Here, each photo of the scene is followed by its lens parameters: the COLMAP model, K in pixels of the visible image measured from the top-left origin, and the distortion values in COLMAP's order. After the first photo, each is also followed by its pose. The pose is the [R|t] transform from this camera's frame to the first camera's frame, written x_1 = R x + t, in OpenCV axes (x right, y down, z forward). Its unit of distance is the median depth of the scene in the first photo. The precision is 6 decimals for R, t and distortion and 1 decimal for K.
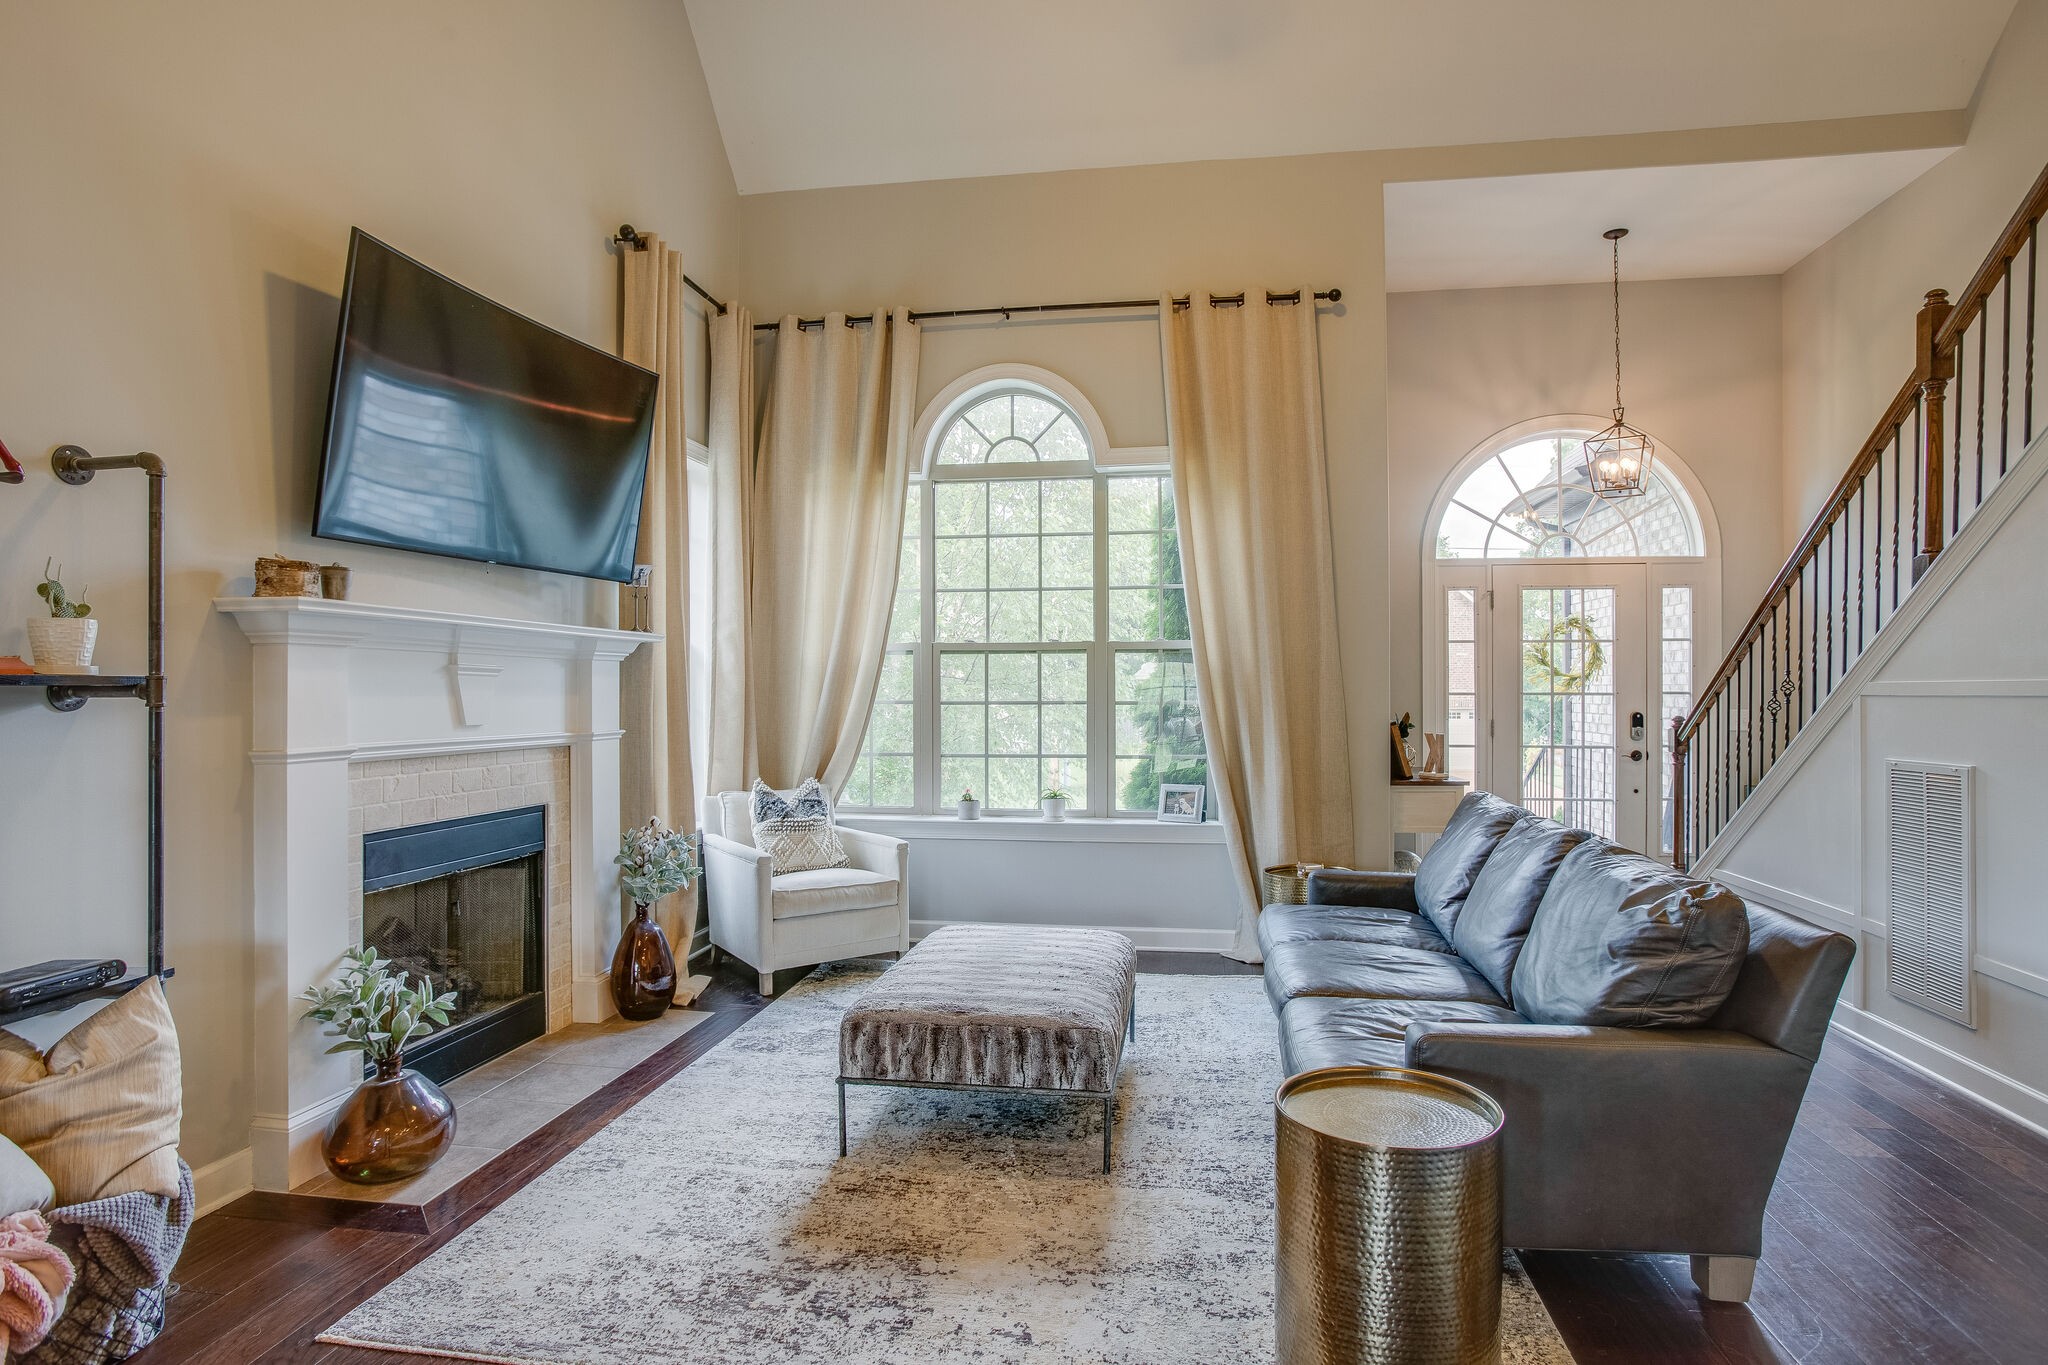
lens RADIAL K [[1055.3, 0, 1014.4], [0, 1055.3, 691.8], [0, 0, 1]] dist [-0.054543, 0.028645]
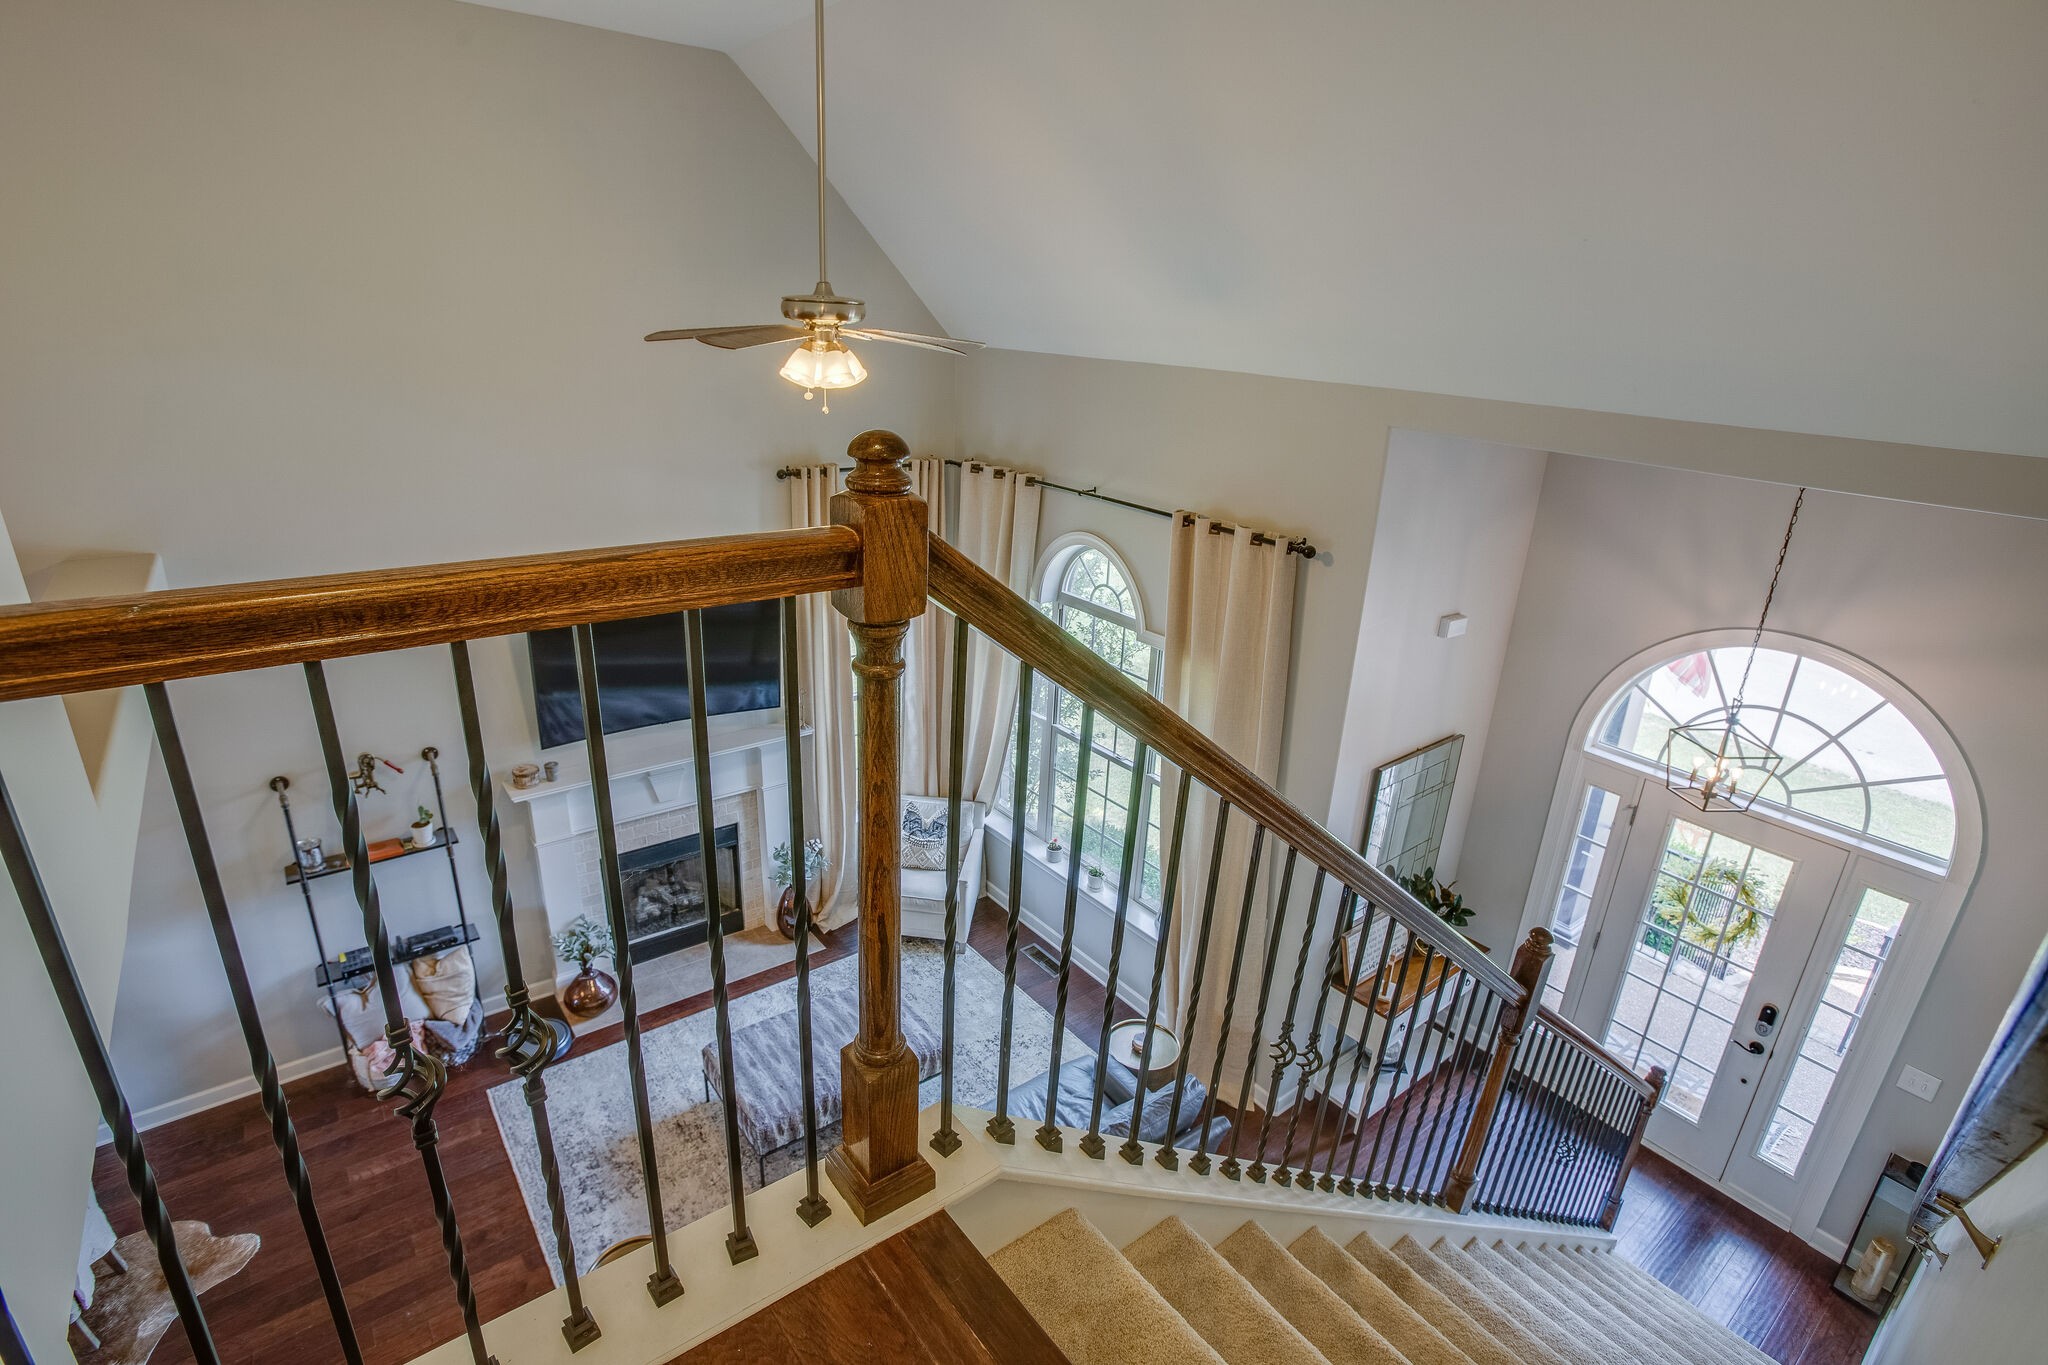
lens RADIAL K [[976.1, 0, 1012.0], [0, 976.1, 703.9], [0, 0, 1]] dist [-0.047586, 0.012236]
pose [[0.731543, 0.268051, -0.626892, 0.733656], [-0.041399, 0.935240, 0.351587, -0.569393], [0.680537, -0.231248, 0.695265, 0.168641]]
